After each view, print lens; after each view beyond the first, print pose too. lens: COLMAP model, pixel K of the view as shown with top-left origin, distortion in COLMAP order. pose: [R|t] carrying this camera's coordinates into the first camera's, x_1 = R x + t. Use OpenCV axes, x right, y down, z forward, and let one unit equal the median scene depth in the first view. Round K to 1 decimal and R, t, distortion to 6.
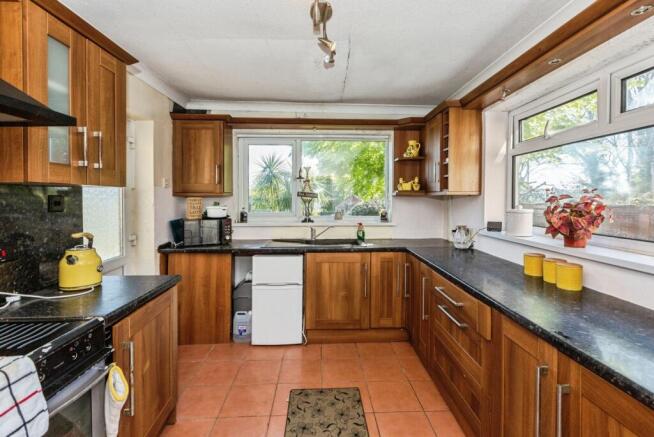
lens RADIAL K [[295.2, 0, 327.0], [0, 295.2, 199.8], [0, 0, 1]] dist [-0.002290, 0.001034]
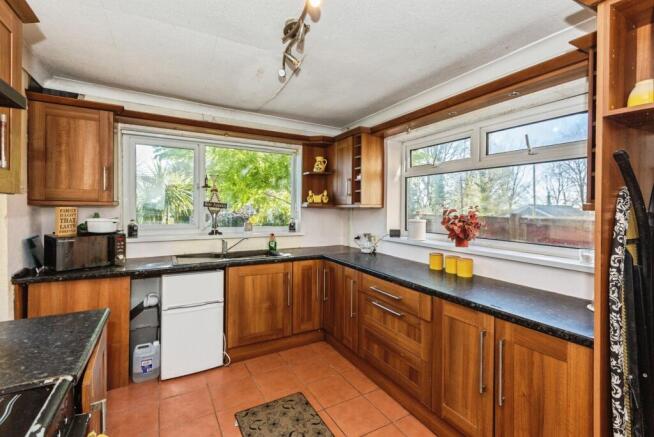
lens RADIAL K [[295.2, 0, 319.4], [0, 295.2, 207.8], [0, 0, 1]] dist [-0.002290, 0.001034]
pose [[0.890547, 0.007988, 0.454821, -0.243199], [-0.007553, 0.999968, -0.002774, -0.009794], [-0.454829, -0.000965, 0.890578, 0.030127]]
